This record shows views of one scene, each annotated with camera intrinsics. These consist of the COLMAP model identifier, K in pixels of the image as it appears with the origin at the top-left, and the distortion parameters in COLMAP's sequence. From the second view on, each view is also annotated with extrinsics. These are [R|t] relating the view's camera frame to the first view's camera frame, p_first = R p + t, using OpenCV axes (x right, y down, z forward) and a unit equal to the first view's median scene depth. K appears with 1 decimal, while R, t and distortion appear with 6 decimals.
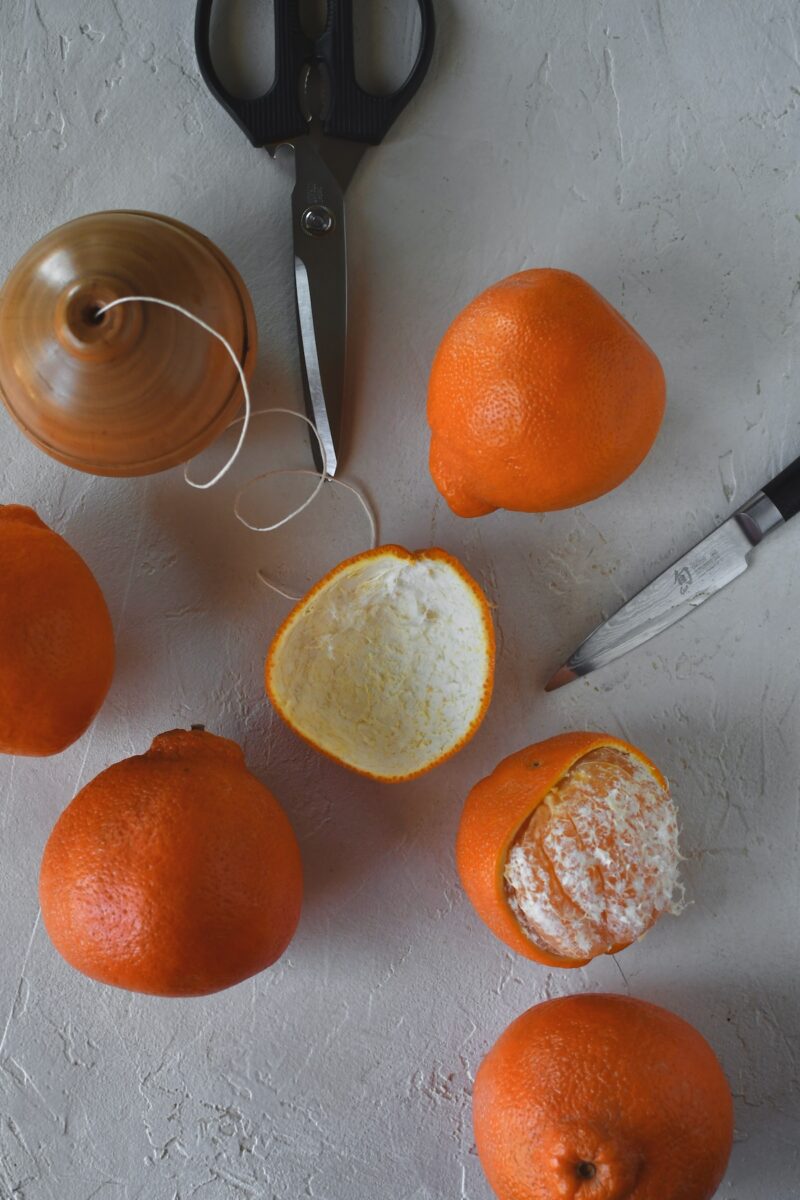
lens RADIAL K [[1767.3, 0, 400.0], [0, 1767.3, 600.0], [0, 0, 1]] dist [-0.169844, 0.081432]
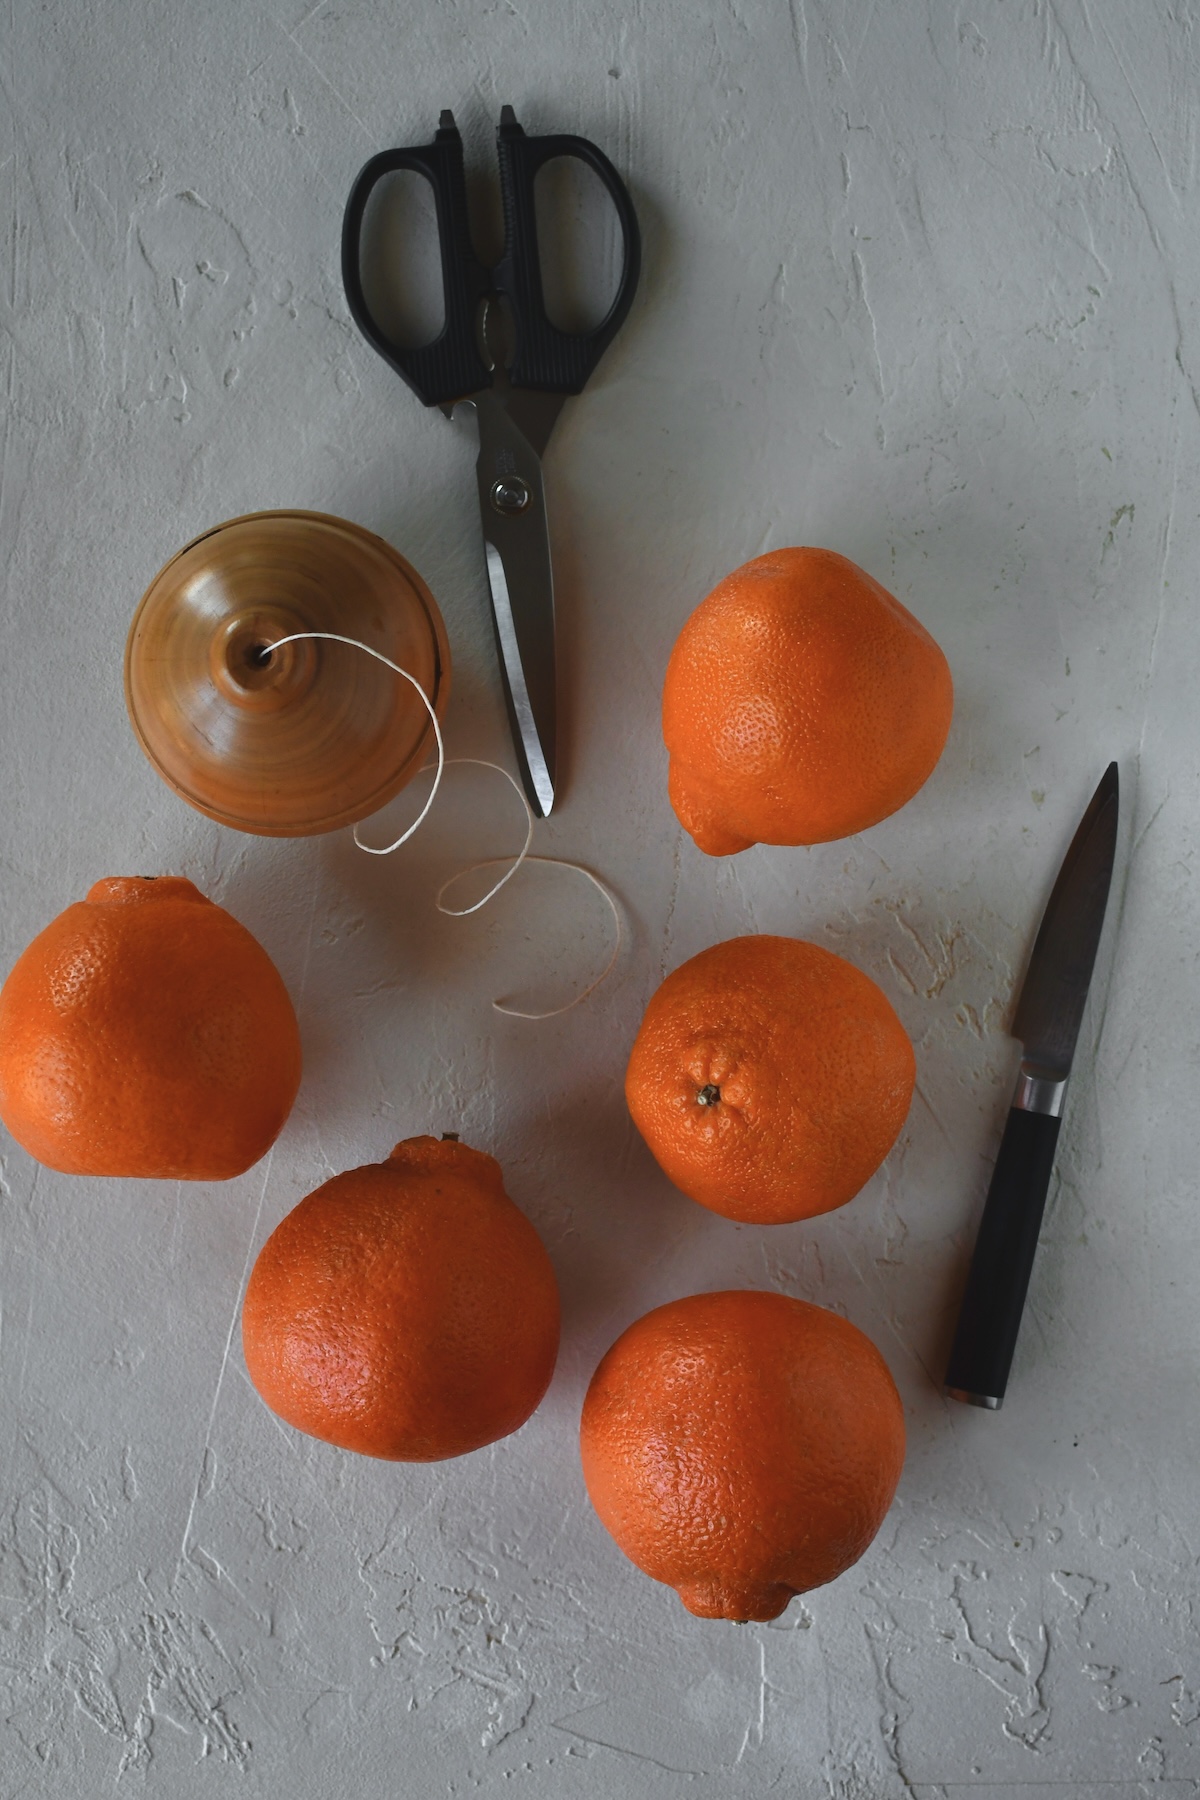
lens RADIAL K [[2651.0, 0, 600.0], [0, 2651.0, 900.0], [0, 0, 1]] dist [-0.169844, 0.081432]
pose [[0.998049, -0.062283, -0.004367, -0.012172], [0.062365, 0.997808, 0.022154, -0.054722], [0.002978, -0.022383, 0.999745, -0.220887]]
